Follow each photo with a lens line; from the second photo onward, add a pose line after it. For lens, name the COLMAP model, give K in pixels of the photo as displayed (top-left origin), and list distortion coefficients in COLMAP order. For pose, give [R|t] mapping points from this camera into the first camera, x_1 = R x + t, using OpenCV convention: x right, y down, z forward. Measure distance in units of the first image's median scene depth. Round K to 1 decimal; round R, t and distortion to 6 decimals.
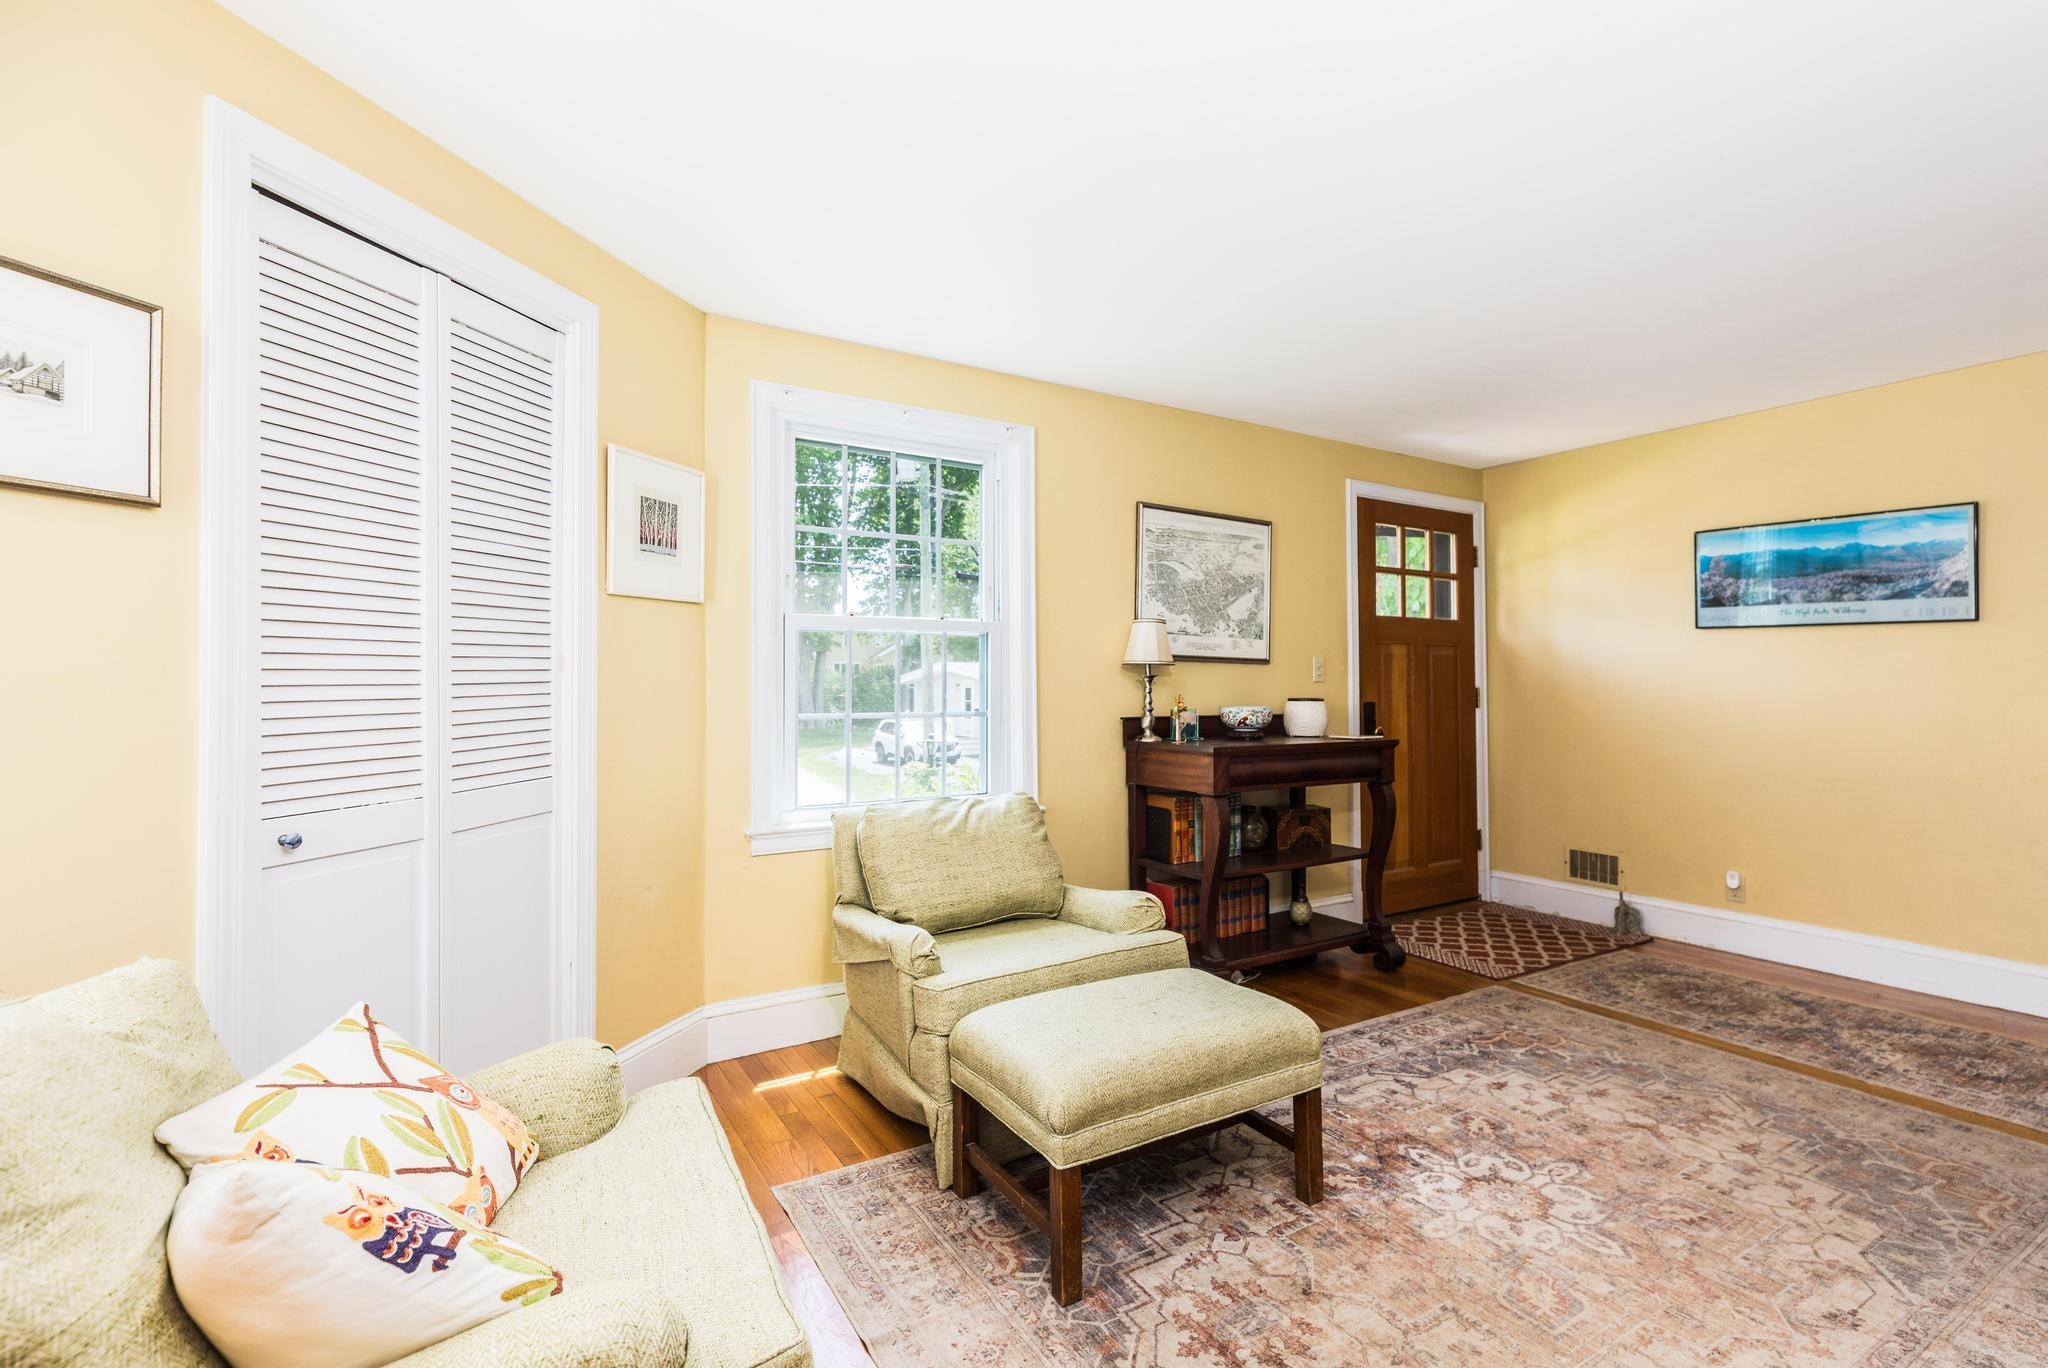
lens RADIAL K [[939.7, 0, 1074.2], [0, 939.7, 661.1], [0, 0, 1]] dist [0.003744, -0.000833]
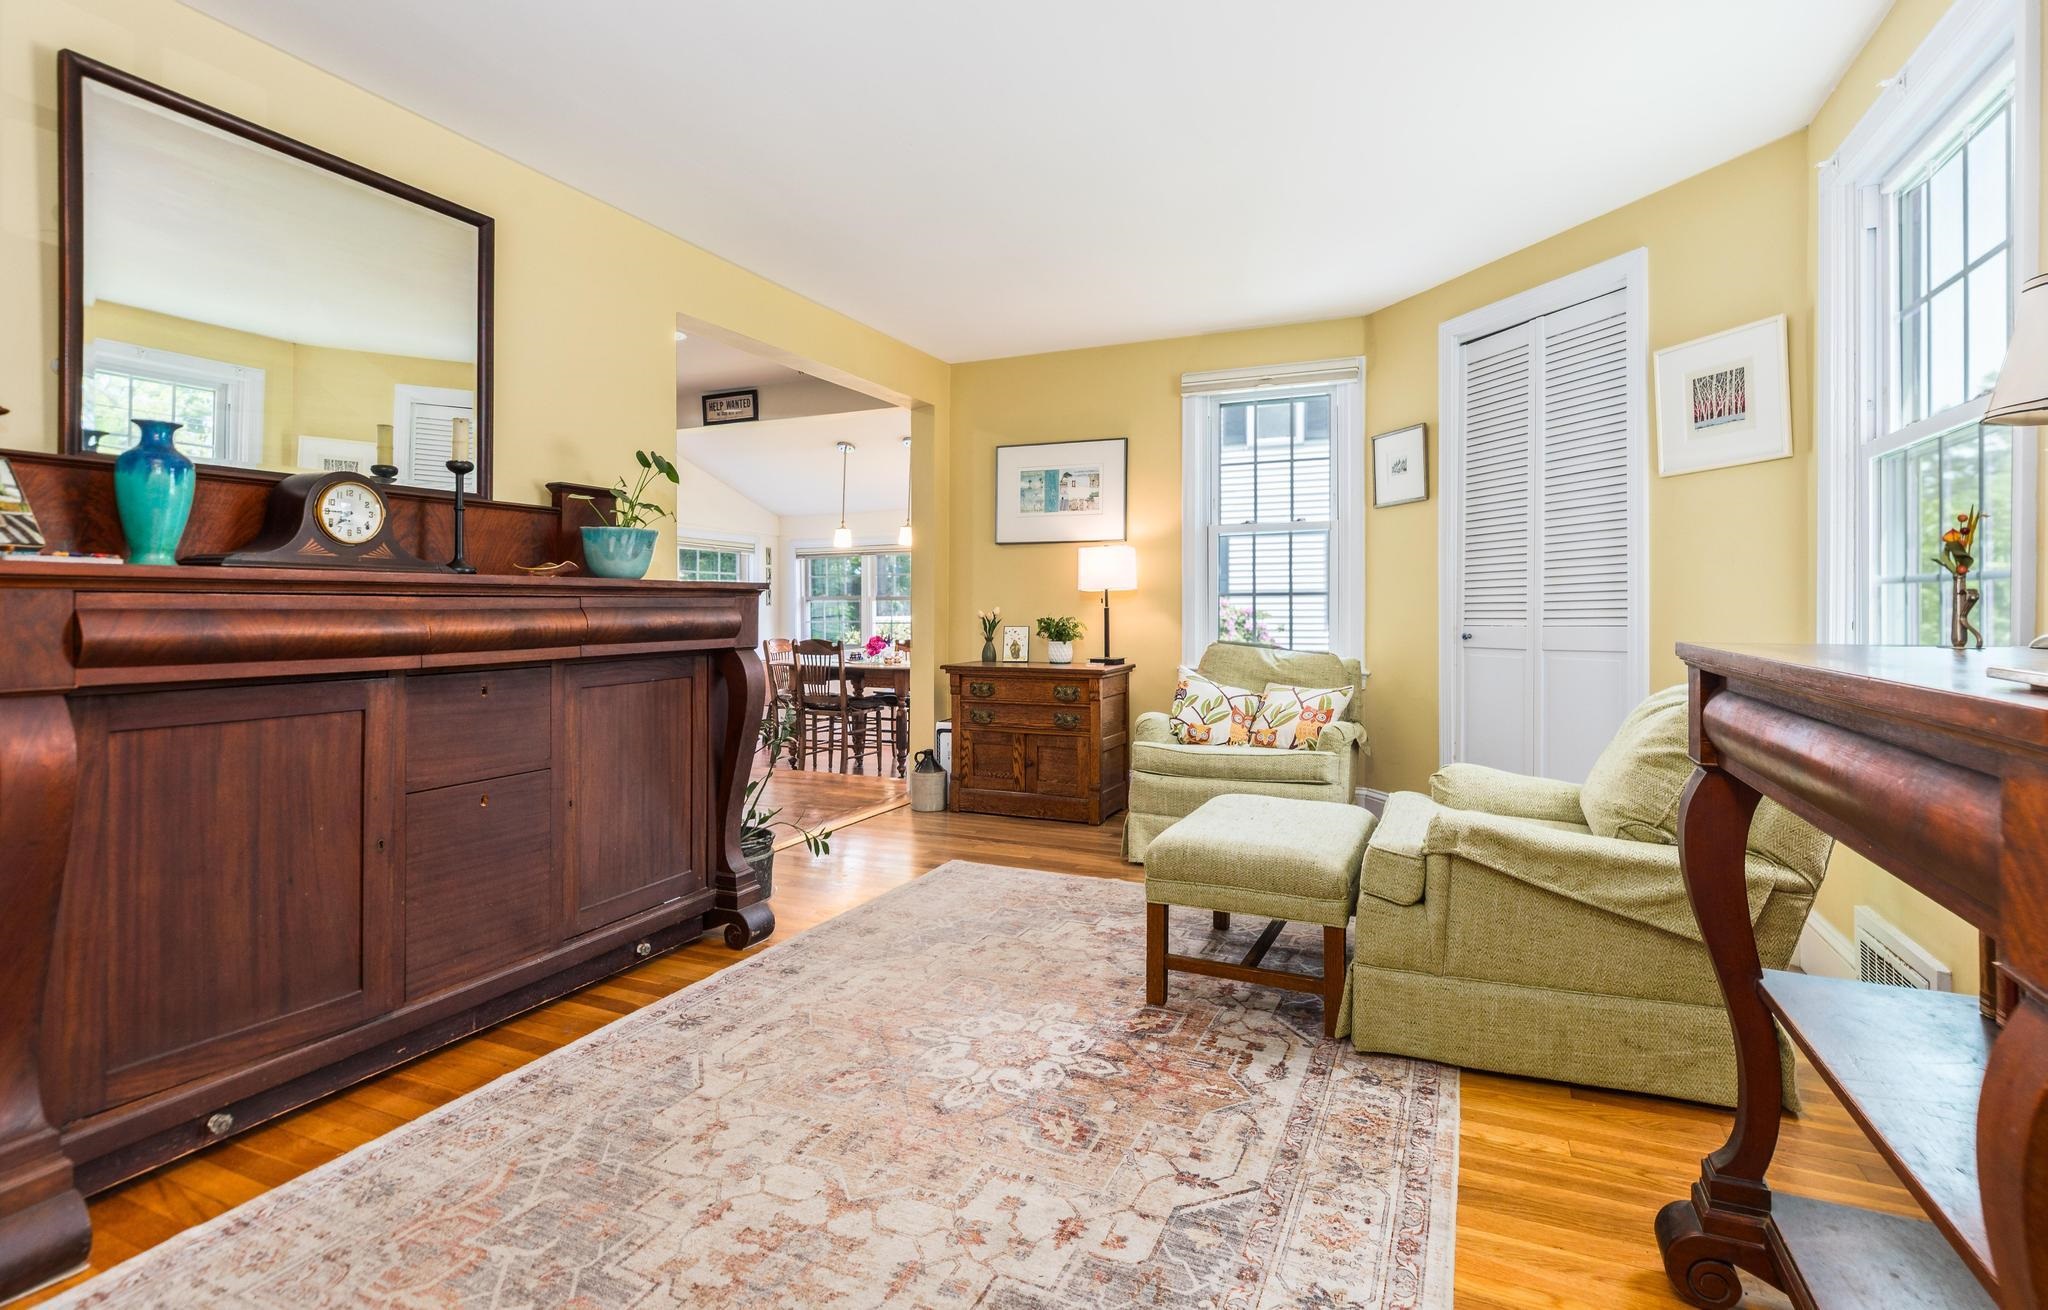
lens RADIAL K [[986.5, 0, 1024.0], [0, 986.5, 655.0], [0, 0, 1]] dist [0.000405, 0.000029]
pose [[-0.847736, 0.029092, -0.529619, 0.887885], [0.016628, 0.999462, 0.028285, 0.108013], [0.530157, 0.015172, -0.847764, 1.699346]]
